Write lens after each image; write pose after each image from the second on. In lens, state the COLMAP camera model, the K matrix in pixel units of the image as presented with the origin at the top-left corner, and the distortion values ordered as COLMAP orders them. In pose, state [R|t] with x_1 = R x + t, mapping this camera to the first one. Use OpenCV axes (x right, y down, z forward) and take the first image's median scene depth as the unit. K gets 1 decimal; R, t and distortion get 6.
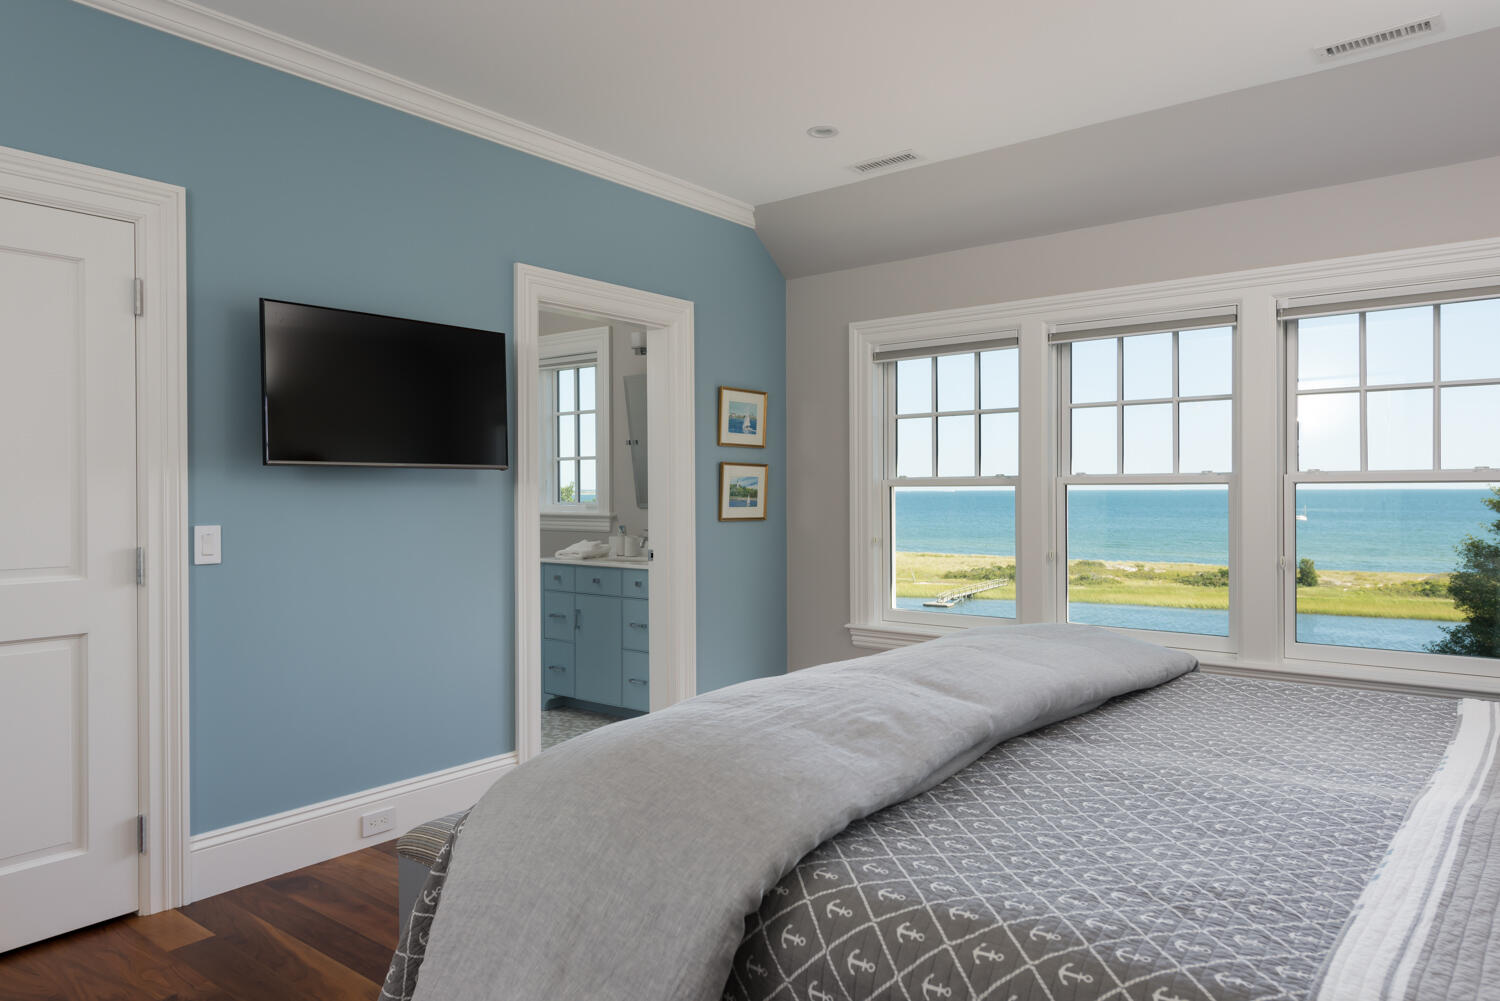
lens RADIAL K [[1041.7, 0, 750.0], [0, 1041.7, 500.5], [0, 0, 1]] dist [0.002891, 0.099459]
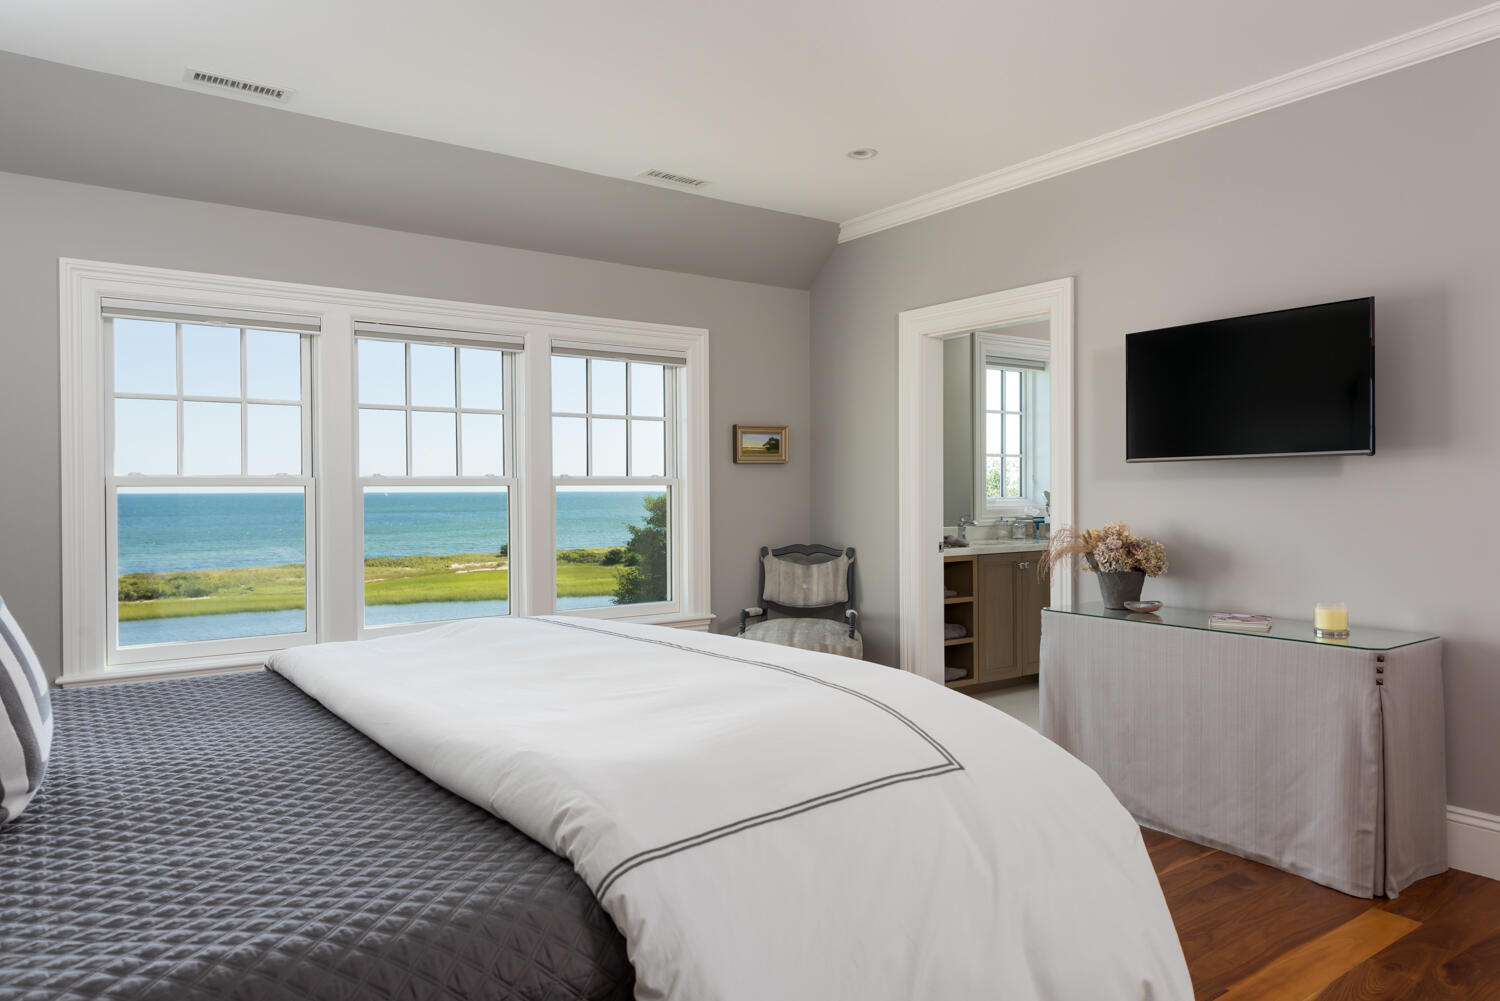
lens RADIAL K [[1013.9, 0, 750.0], [0, 1013.9, 500.5], [0, 0, 1]] dist [-0.003882, -0.001443]
pose [[0.246261, -0.004699, 0.969192, -0.592289], [0.011352, 0.999934, 0.001963, 0.000718], [-0.969137, 0.010518, 0.246298, 0.475630]]
